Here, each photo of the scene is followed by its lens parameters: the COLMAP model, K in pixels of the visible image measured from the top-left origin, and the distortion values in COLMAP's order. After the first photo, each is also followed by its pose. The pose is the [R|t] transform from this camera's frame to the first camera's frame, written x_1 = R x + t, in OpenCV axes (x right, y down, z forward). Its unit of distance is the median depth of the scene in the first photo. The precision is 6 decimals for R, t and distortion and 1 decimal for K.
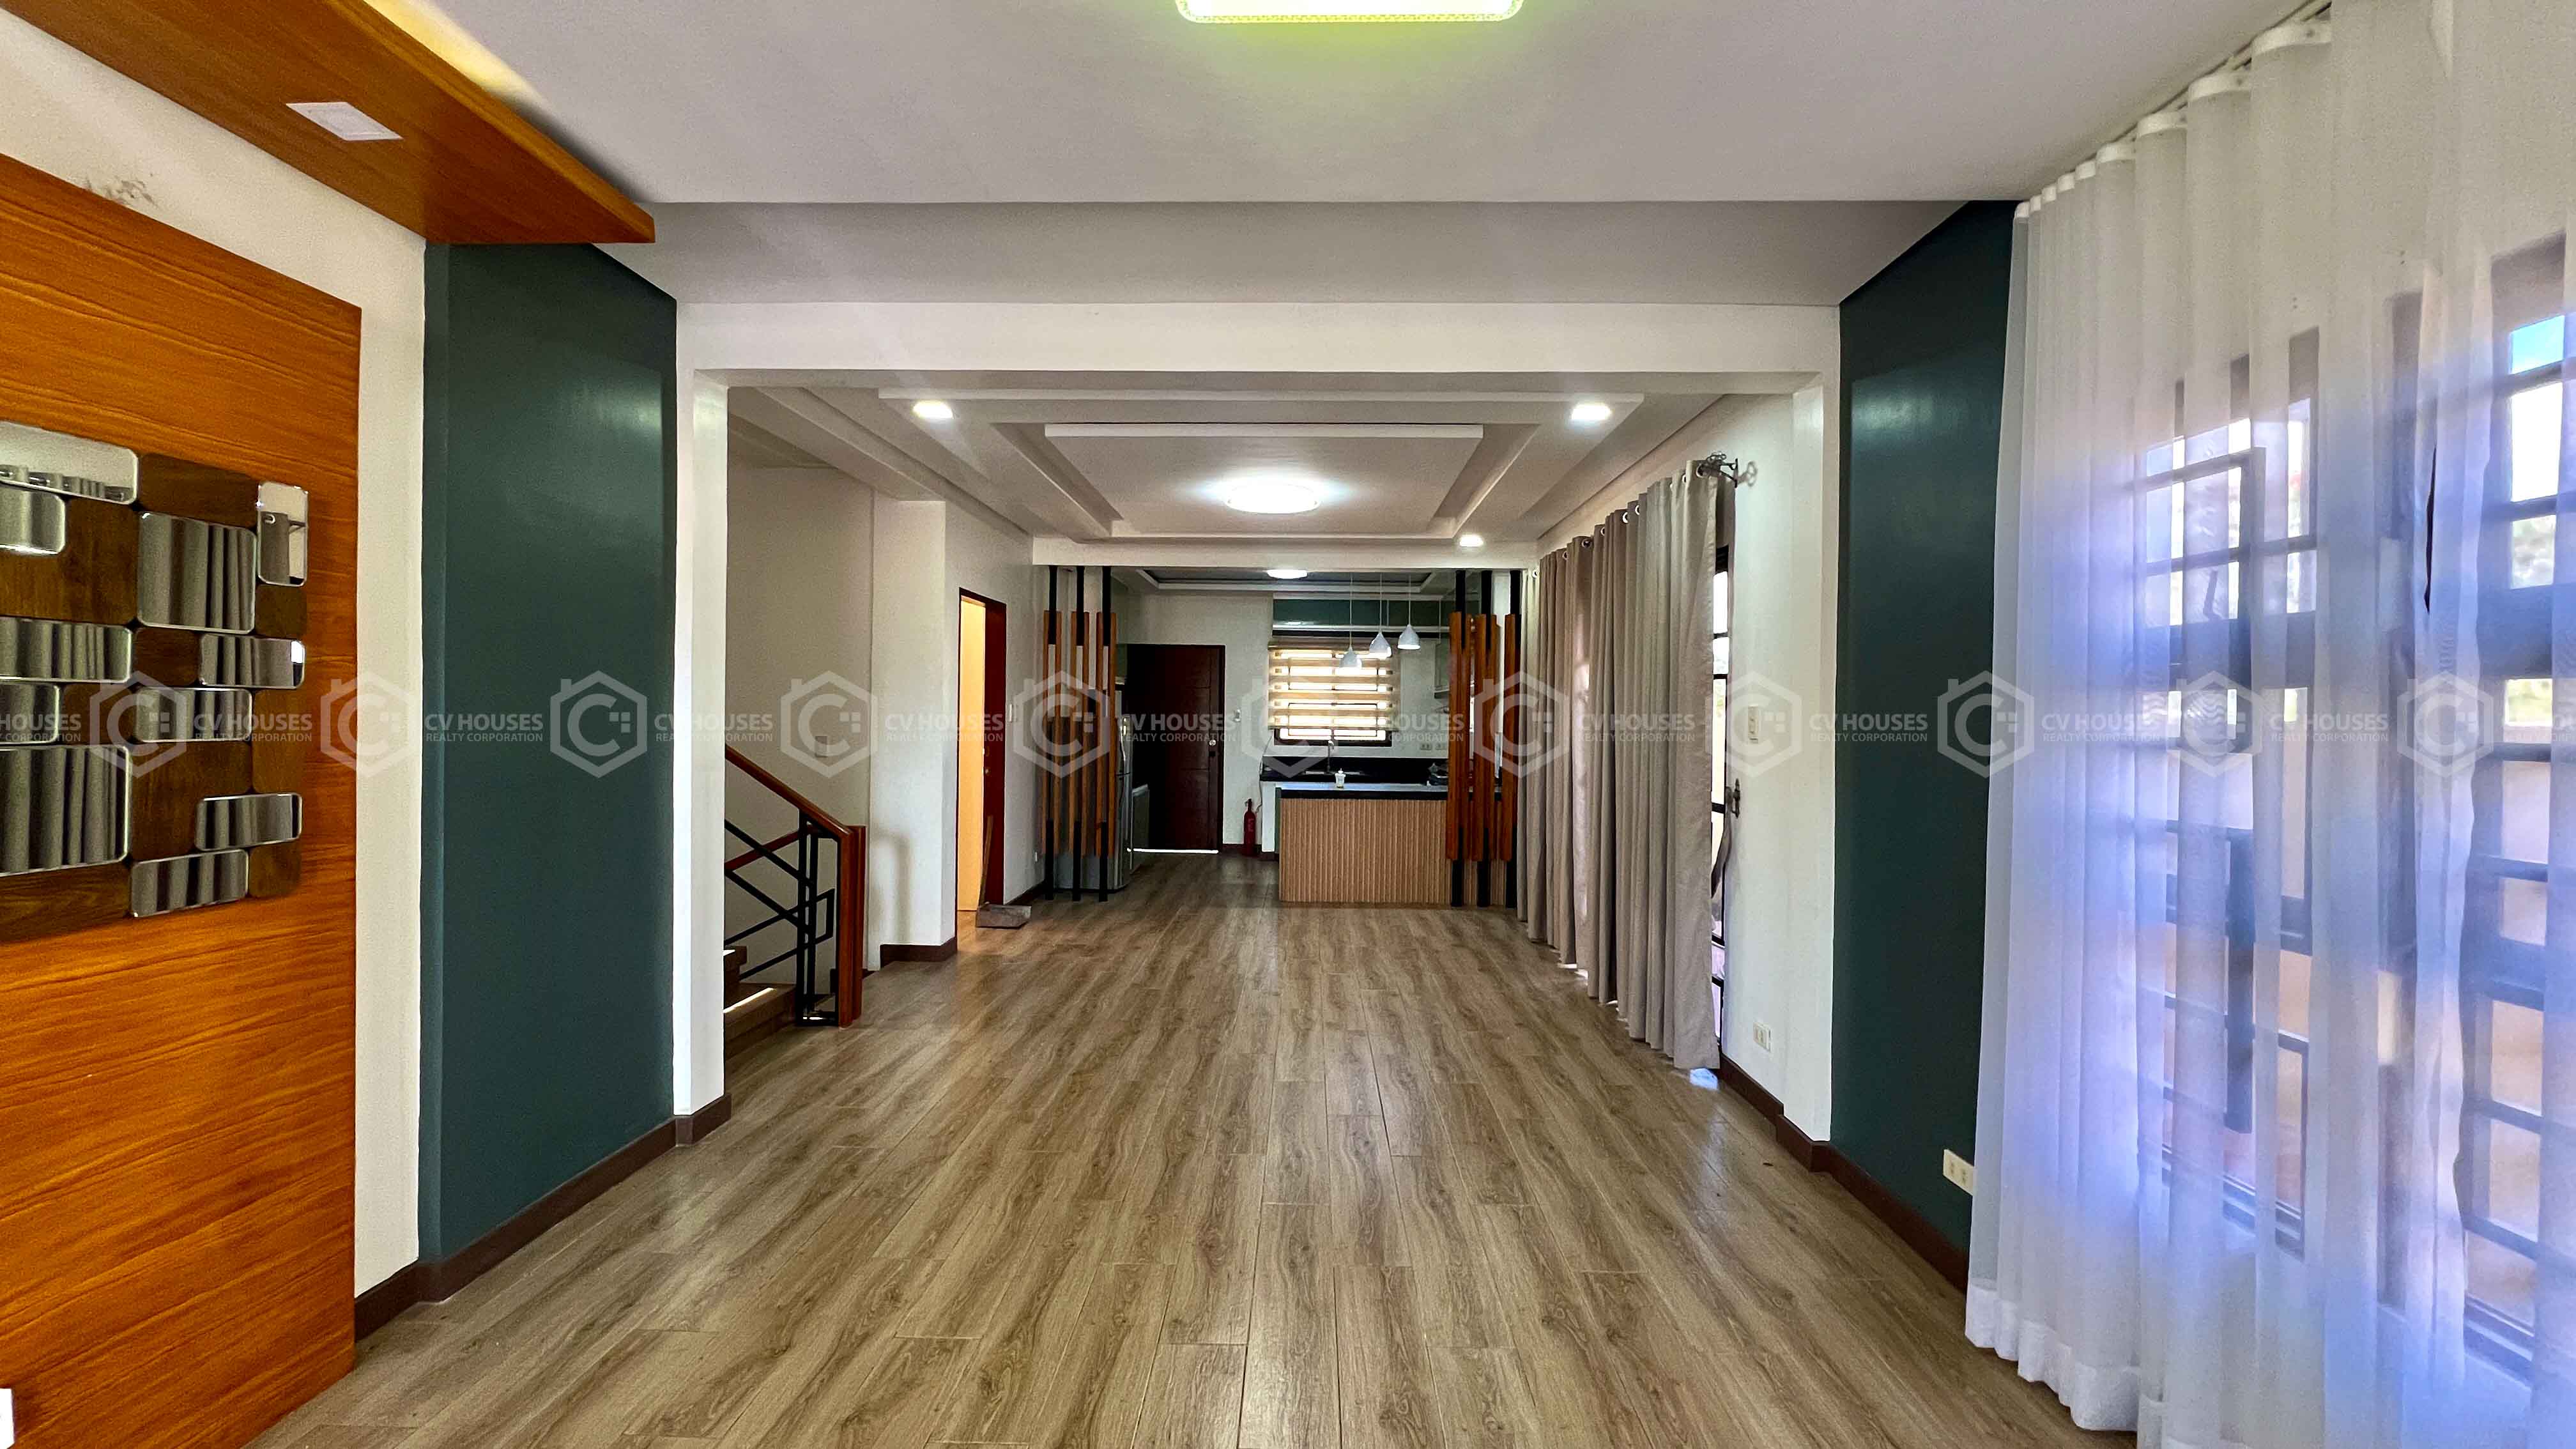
lens RADIAL K [[1053.9, 0, 1288.0], [0, 1053.9, 724.5], [0, 0, 1]] dist [-0.000570, -0.000042]
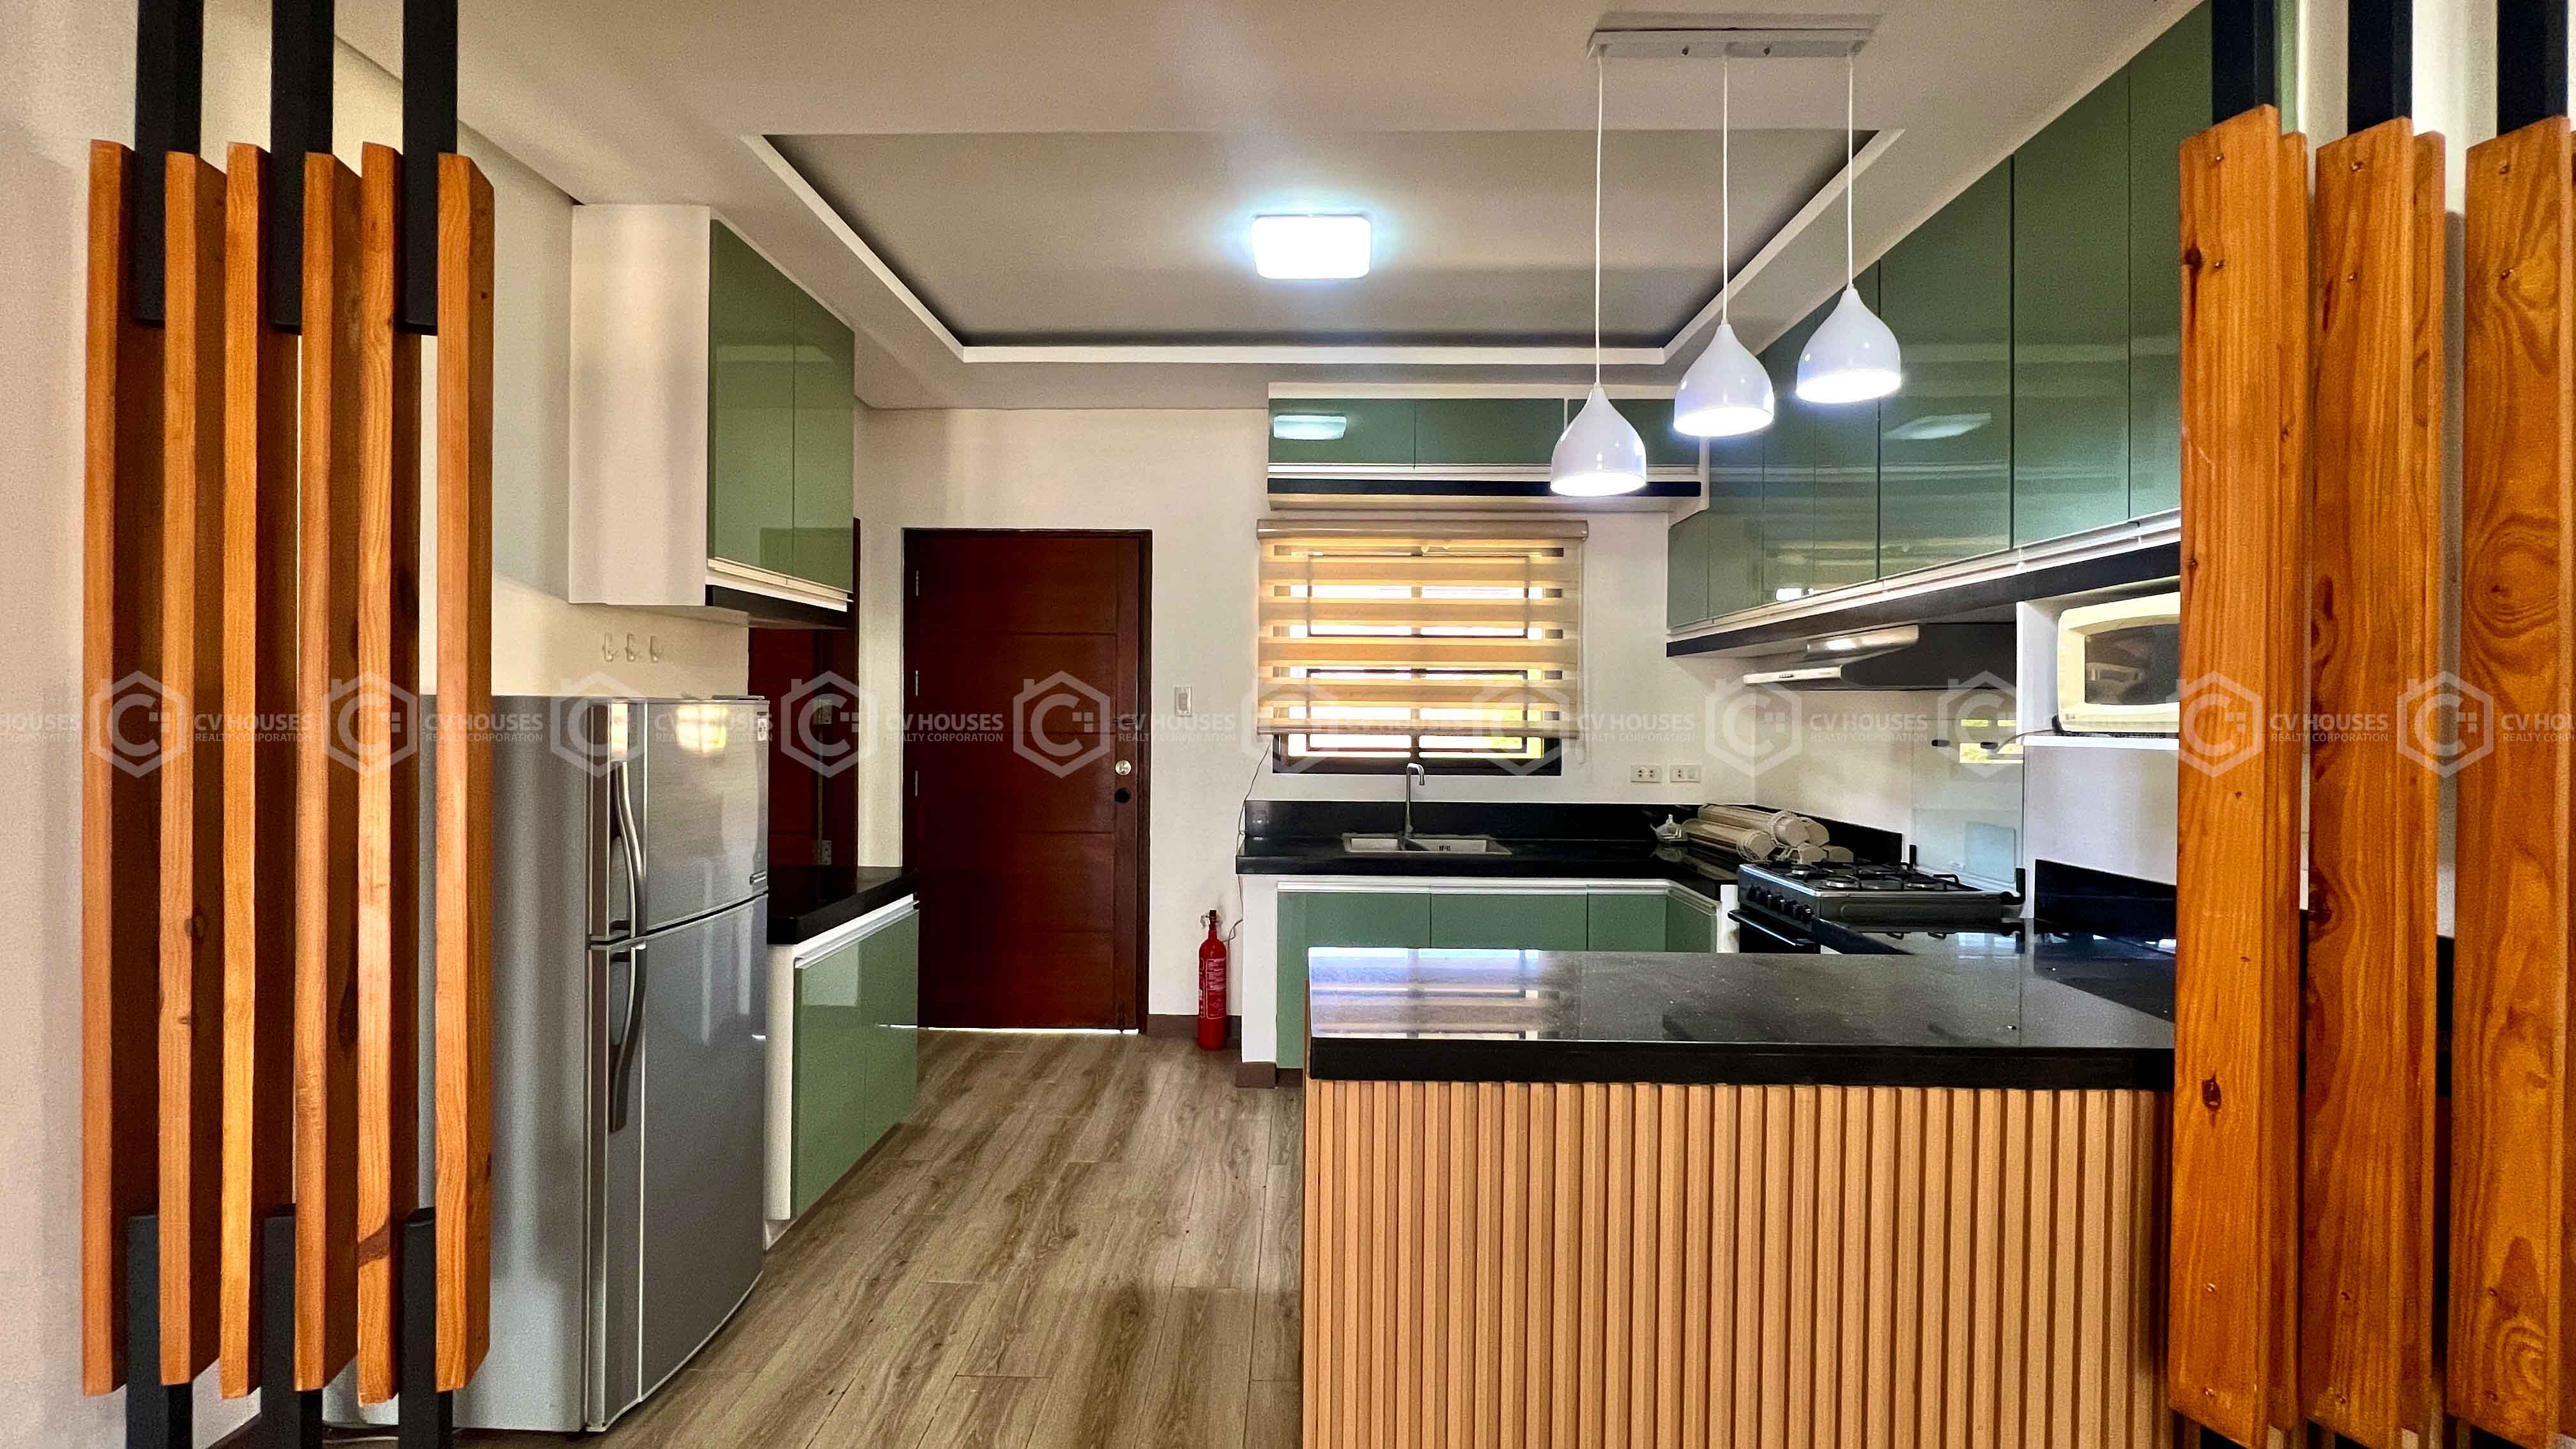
lens RADIAL K [[1053.9, 0, 1288.0], [0, 1053.9, 724.5], [0, 0, 1]] dist [-0.000570, -0.000042]
pose [[0.999977, -0.005752, 0.003667, -0.008950], [0.005754, 0.999983, -0.000443, 0.000755], [-0.003664, 0.000464, 0.999993, 0.596369]]
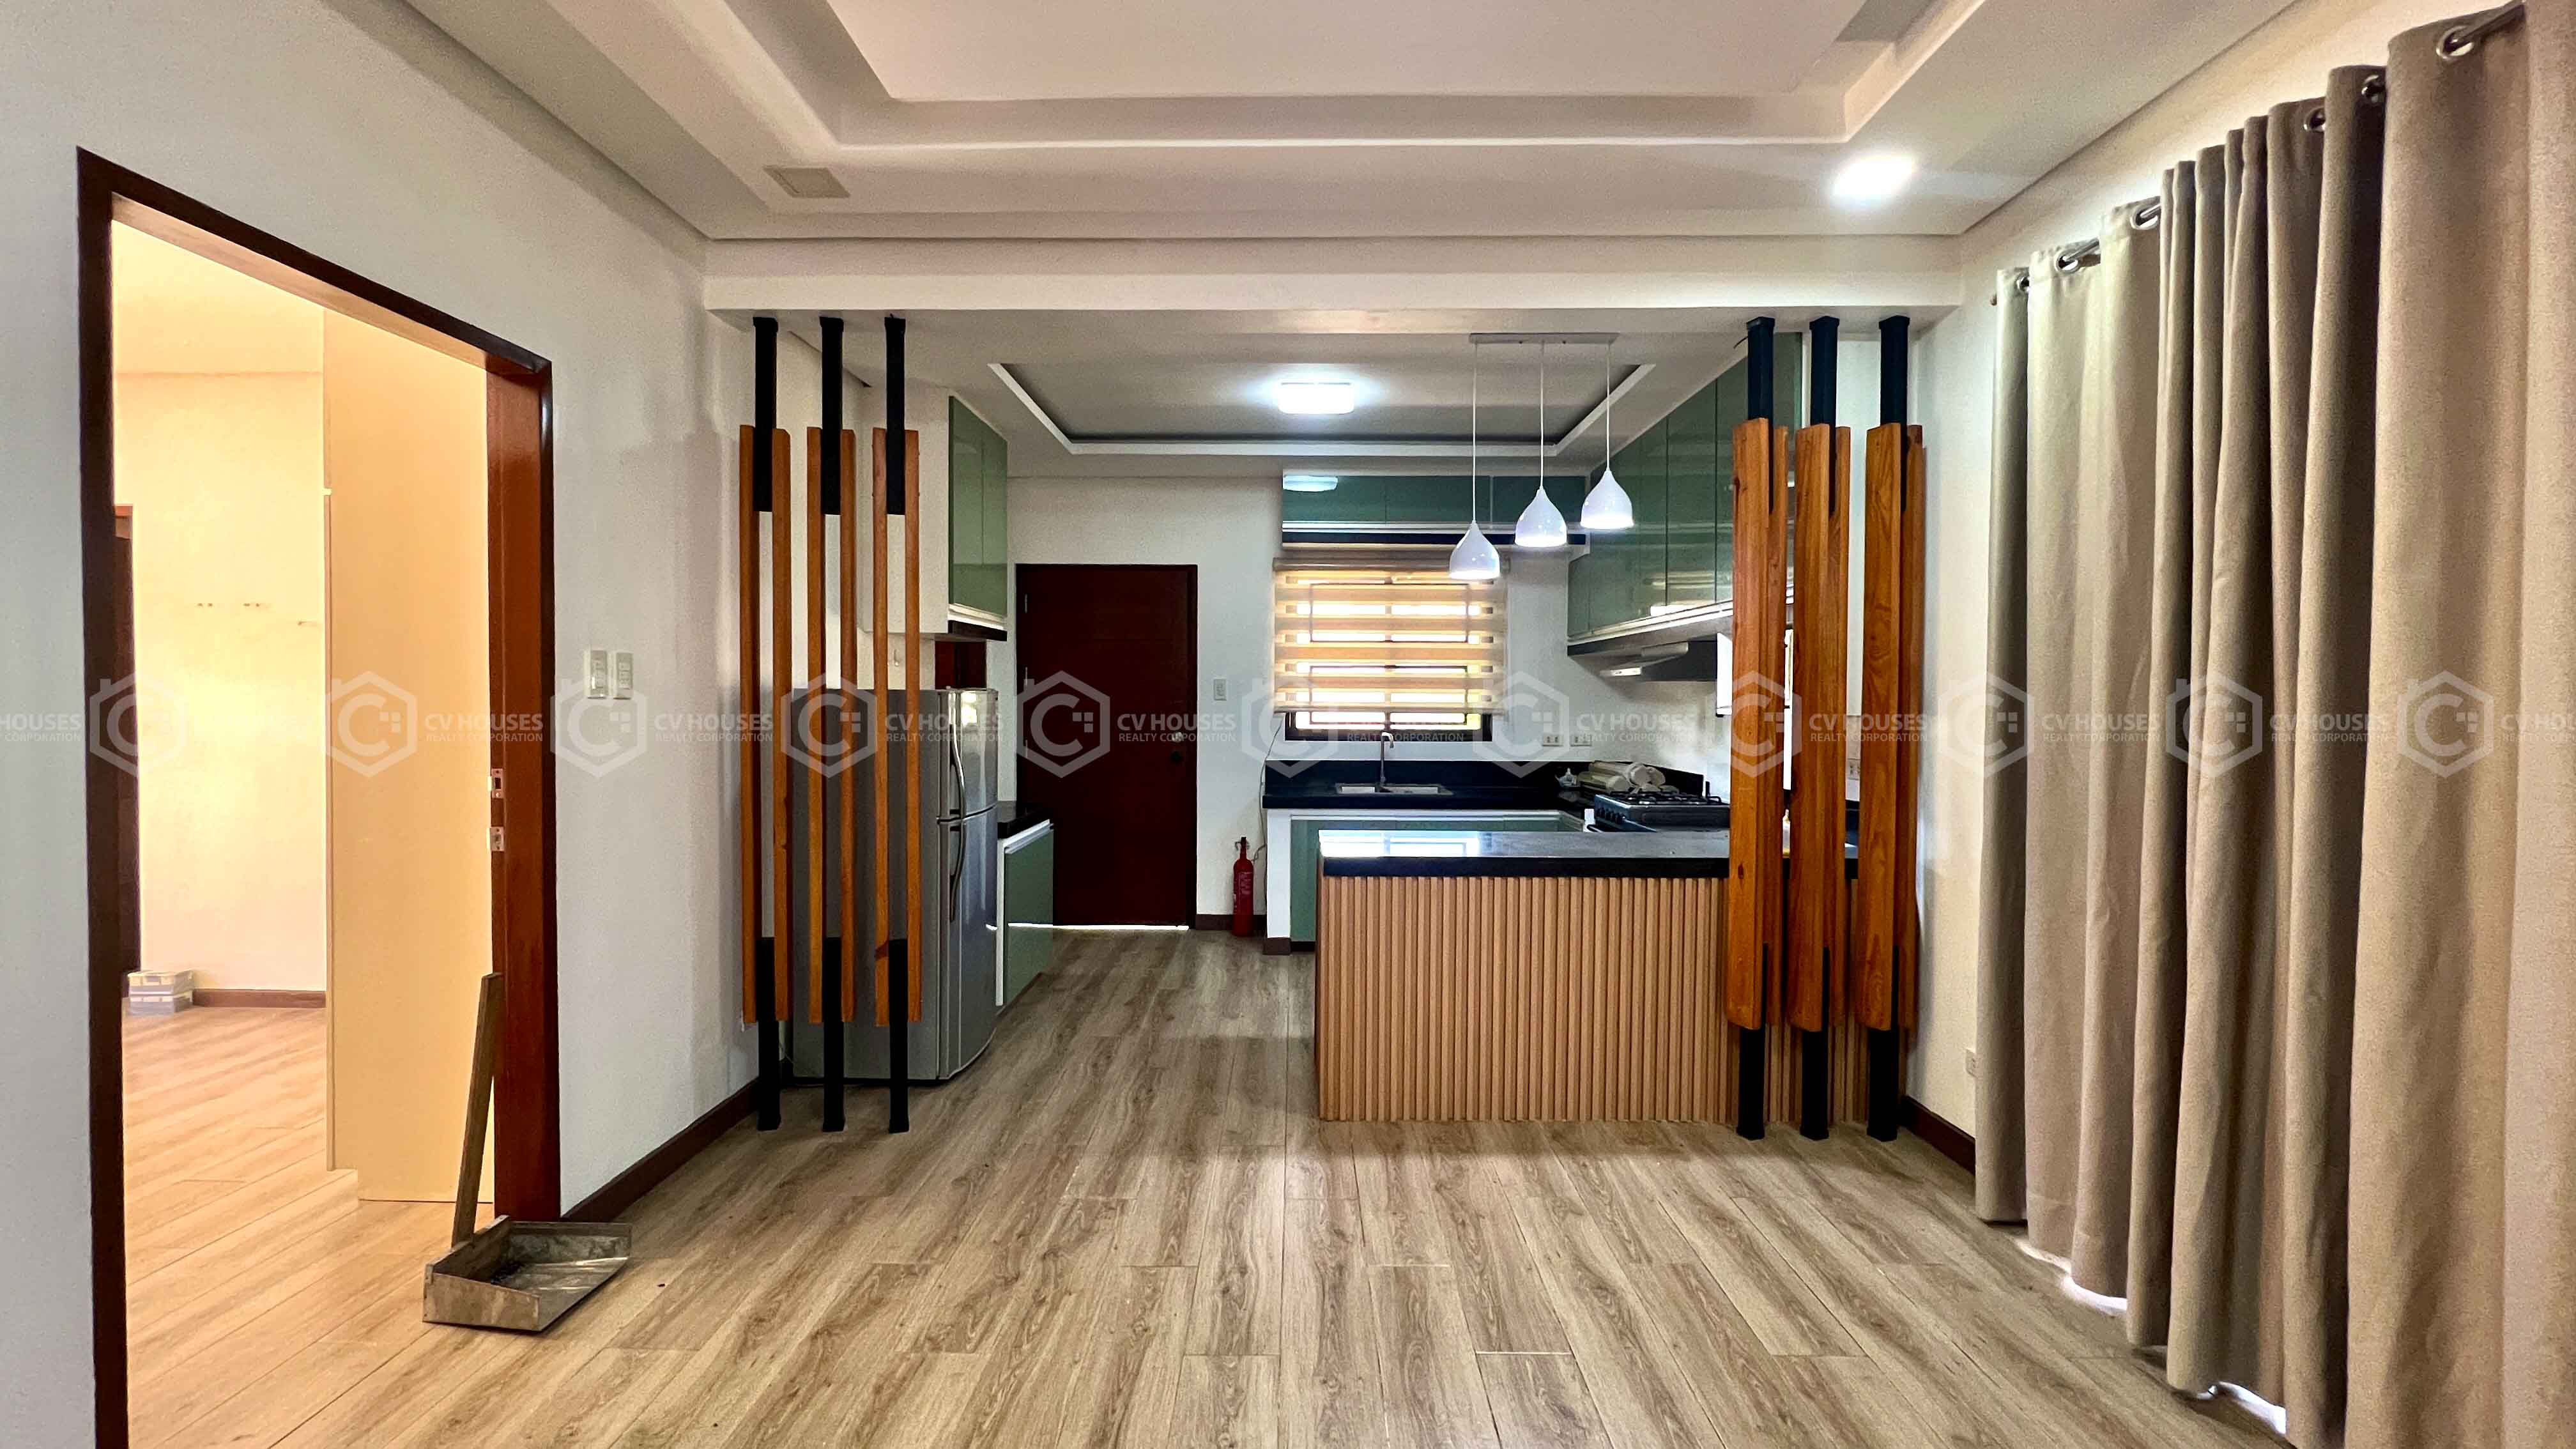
lens RADIAL K [[1053.9, 0, 1288.0], [0, 1053.9, 724.5], [0, 0, 1]] dist [-0.000570, -0.000042]
pose [[0.999845, -0.009575, 0.014774, -0.020268], [0.009353, 0.999843, 0.015065, 0.002291], [-0.014916, -0.014925, 0.999777, 0.437519]]
